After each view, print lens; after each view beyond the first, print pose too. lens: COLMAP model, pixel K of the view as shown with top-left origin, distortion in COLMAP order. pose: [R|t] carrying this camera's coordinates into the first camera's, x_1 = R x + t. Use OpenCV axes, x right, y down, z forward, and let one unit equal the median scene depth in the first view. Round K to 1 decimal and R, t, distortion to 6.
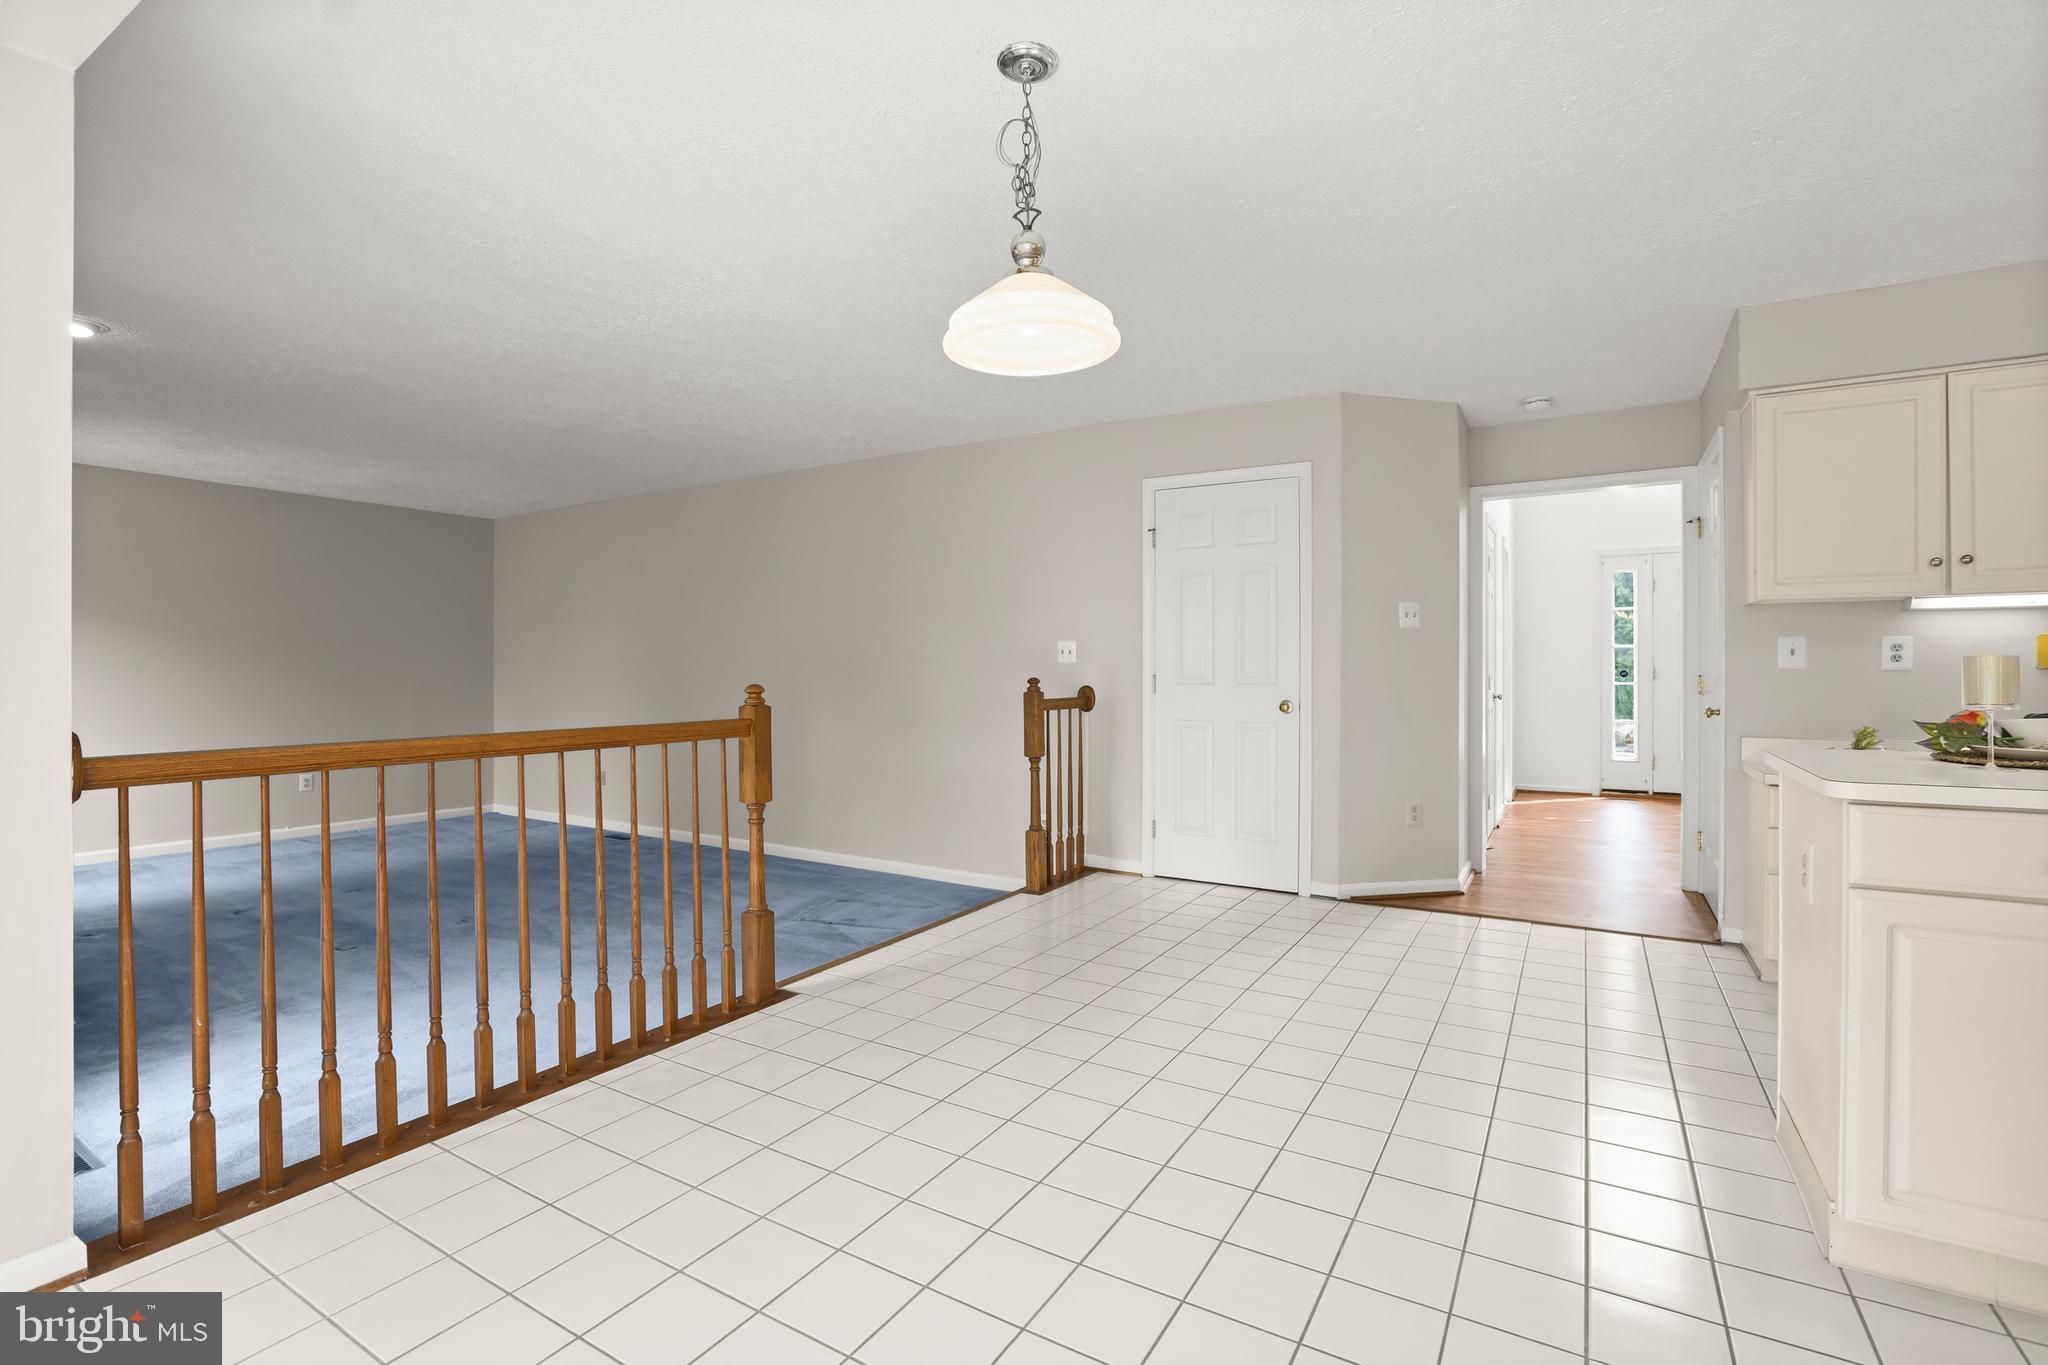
lens RADIAL K [[951.5, 0, 1020.5], [0, 951.5, 674.0], [0, 0, 1]] dist [-0.035628, 0.009646]
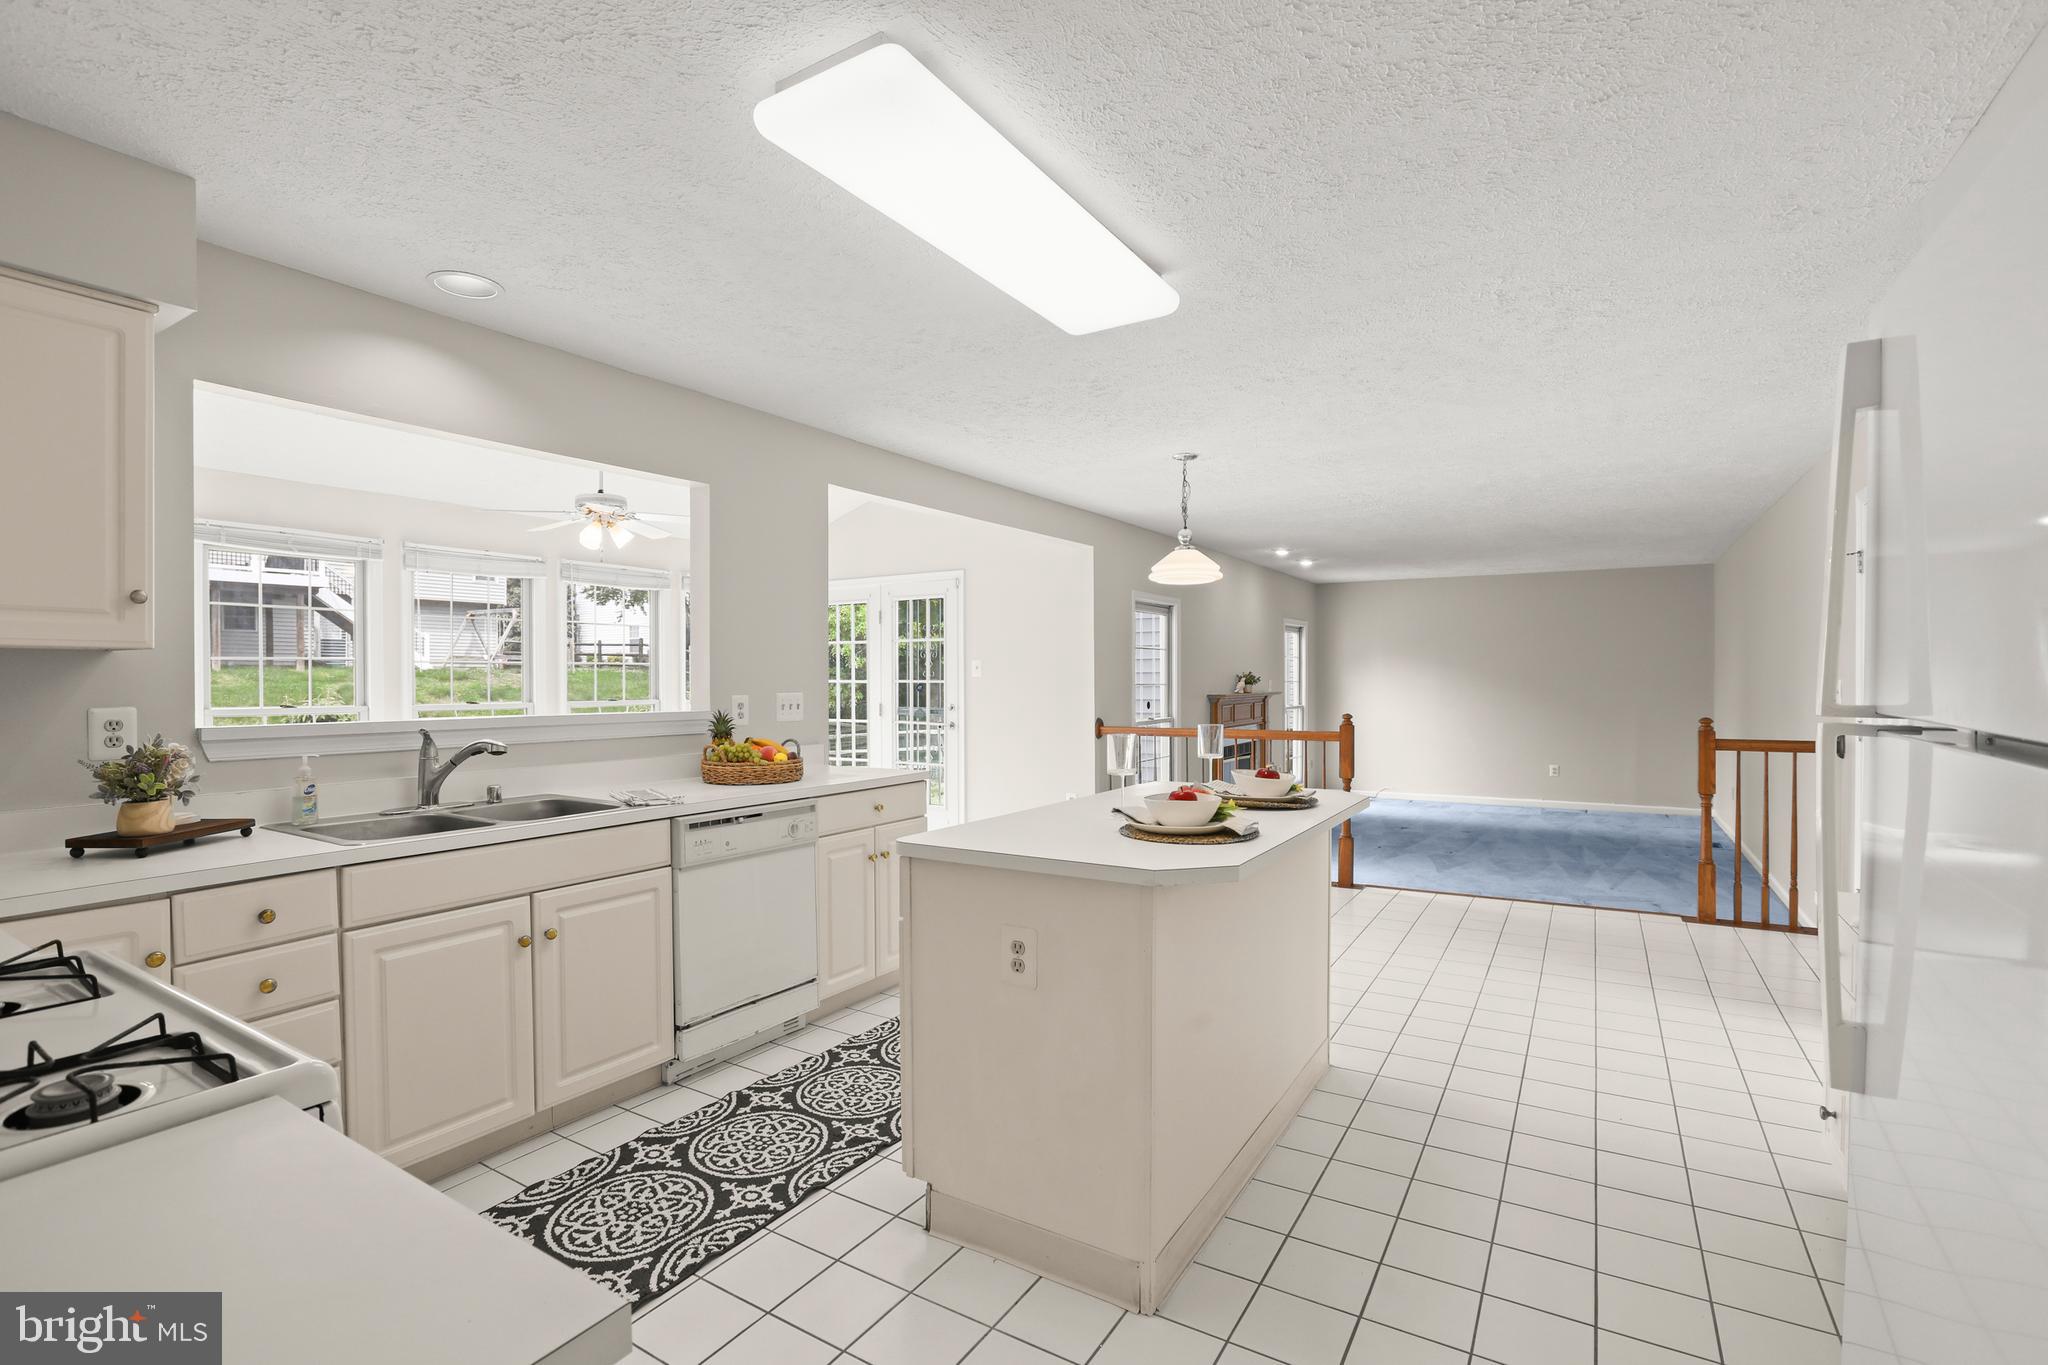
lens RADIAL K [[951.5, 0, 1022.0], [0, 951.5, 688.2], [0, 0, 1]] dist [-0.035628, 0.009646]
pose [[-0.002184, 0.012554, -0.999919, 1.505987], [0.001961, 0.999919, 0.012549, -0.060580], [0.999996, -0.001934, -0.002209, 0.376173]]
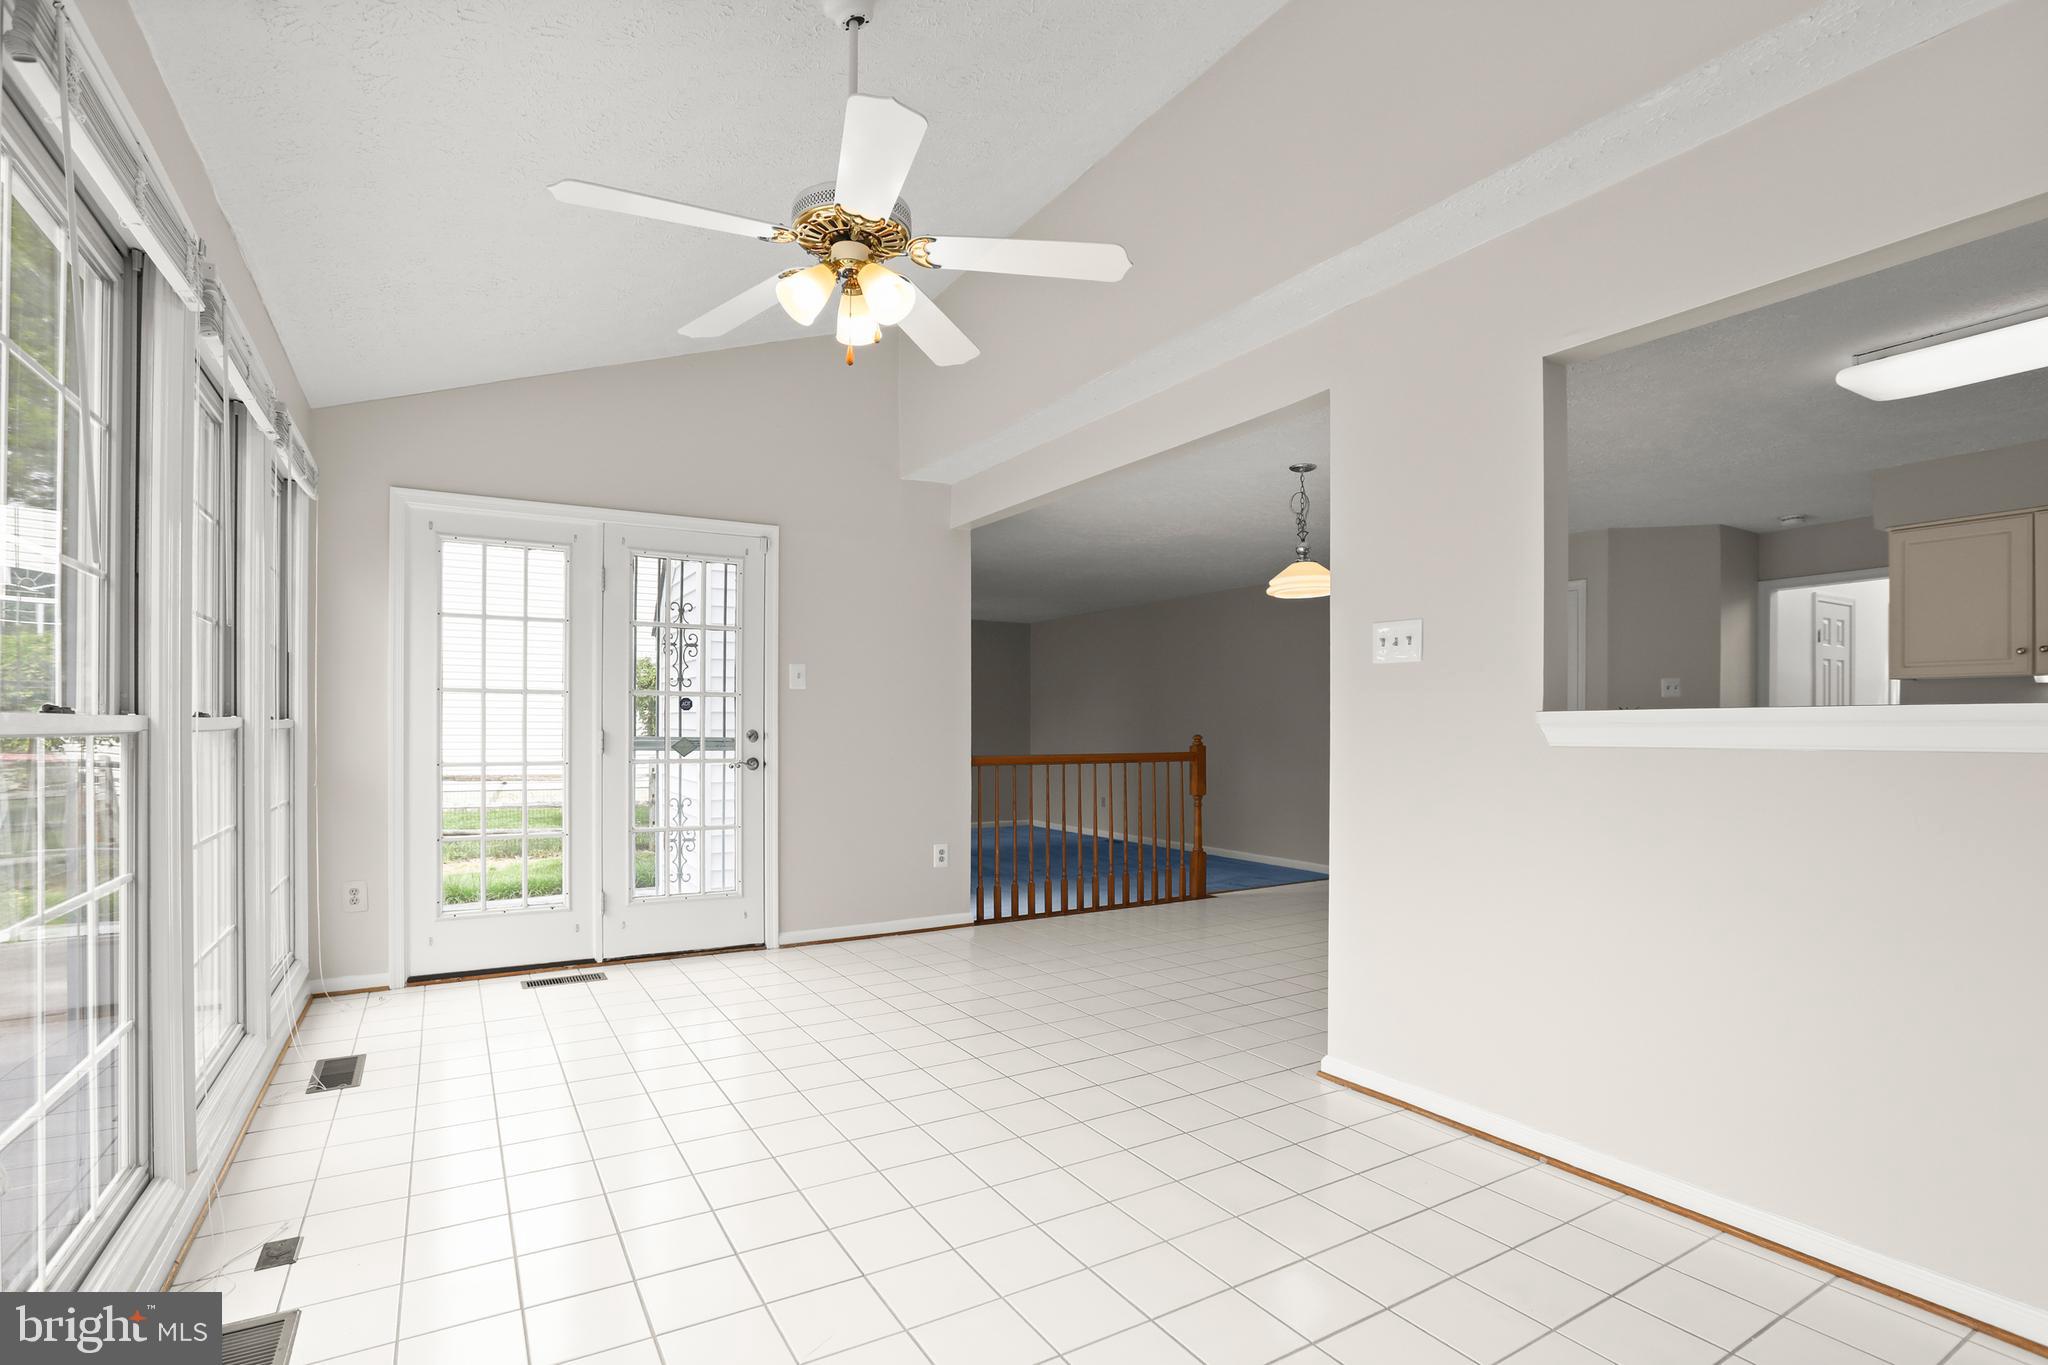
lens RADIAL K [[951.5, 0, 1009.8], [0, 951.5, 720.7], [0, 0, 1]] dist [-0.035628, 0.009646]
pose [[0.879750, -0.000708, -0.475436, 0.304932], [-0.004143, 0.999950, -0.009156, 0.001982], [0.475419, 0.010024, 0.879702, -0.889052]]
